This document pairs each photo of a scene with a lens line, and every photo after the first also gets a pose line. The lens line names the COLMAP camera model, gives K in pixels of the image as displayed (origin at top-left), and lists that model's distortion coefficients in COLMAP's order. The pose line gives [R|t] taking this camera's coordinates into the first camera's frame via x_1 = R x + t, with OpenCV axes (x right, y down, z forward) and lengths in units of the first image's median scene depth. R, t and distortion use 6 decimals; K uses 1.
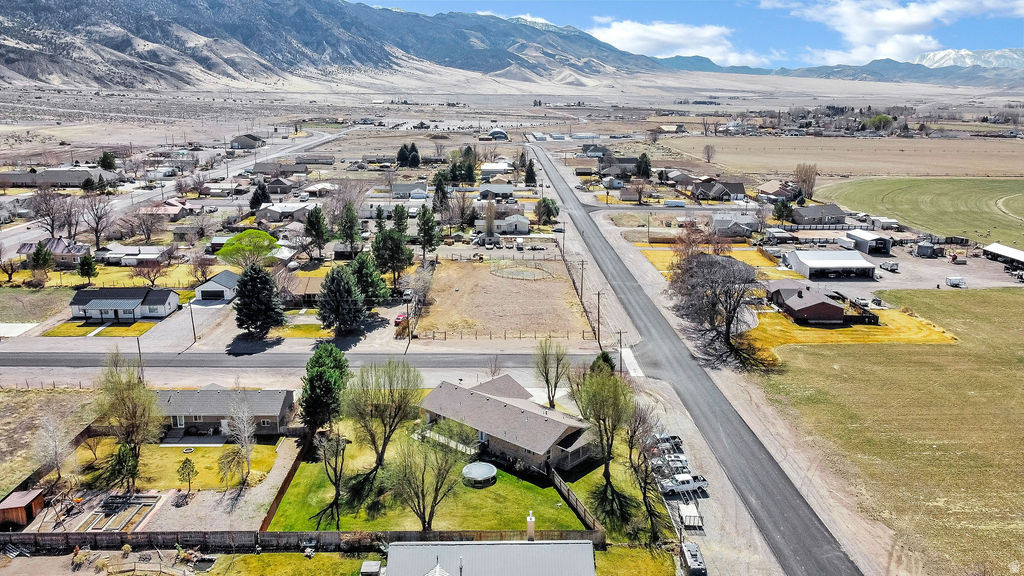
lens RADIAL K [[777.5, 0, 512.0], [0, 777.5, 288.0], [0, 0, 1]] dist [0.003164, -0.002747]
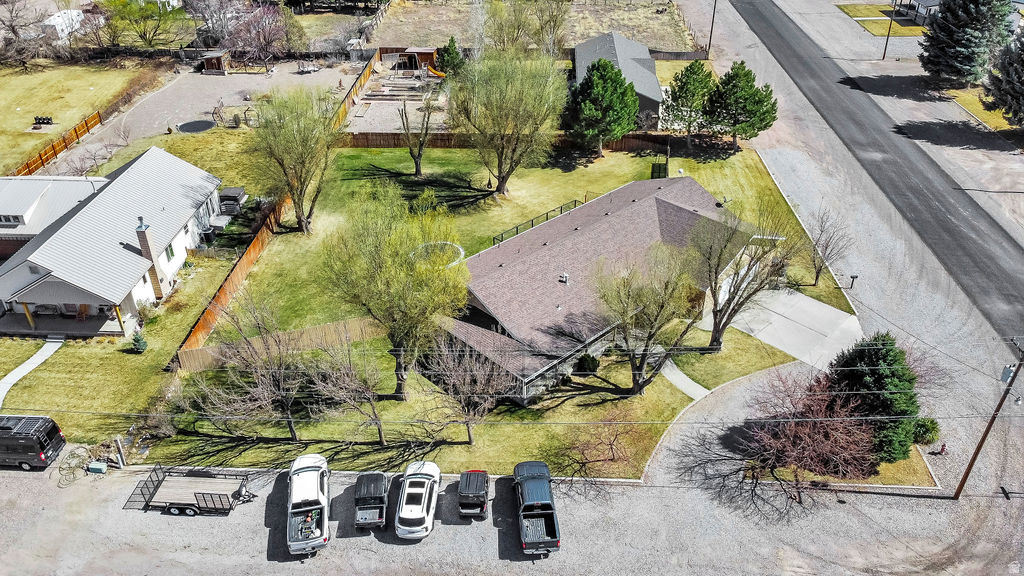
lens RADIAL K [[777.5, 0, 512.0], [0, 777.5, 288.0], [0, 0, 1]] dist [0.003164, -0.002747]
pose [[-0.068094, 0.534436, -0.842462, 0.312953], [-0.243739, 0.809923, 0.533495, -0.056468], [0.967447, 0.241669, 0.075112, 0.645597]]
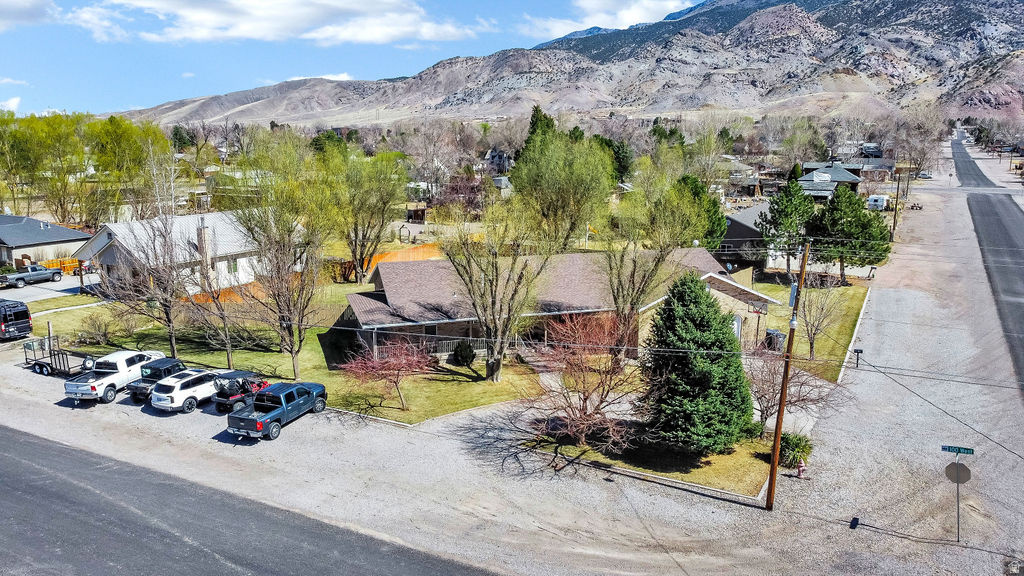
lens RADIAL K [[777.5, 0, 512.0], [0, 777.5, 288.0], [0, 0, 1]] dist [0.003164, -0.002747]
pose [[-0.501400, 0.164295, -0.849473, 0.295393], [-0.213723, 0.927862, 0.305605, 0.014582], [0.838403, 0.334783, -0.430117, 0.839961]]
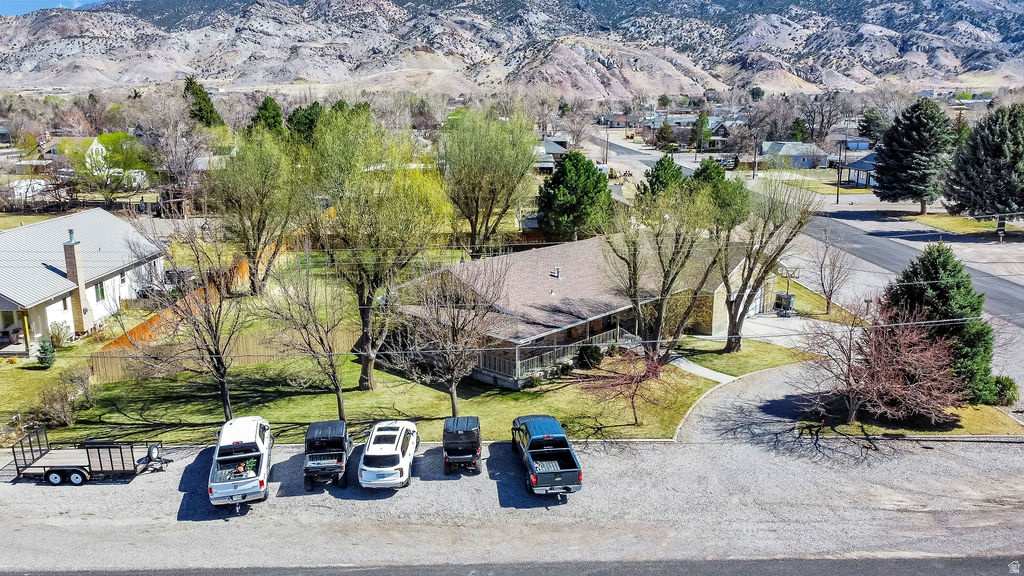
lens RADIAL K [[777.5, 0, 512.0], [0, 777.5, 288.0], [0, 0, 1]] dist [0.003164, -0.002747]
pose [[-0.008246, 0.221590, -0.975105, 0.316608], [-0.244671, 0.945051, 0.216829, 0.057398], [0.969571, 0.240368, 0.046424, 0.662854]]
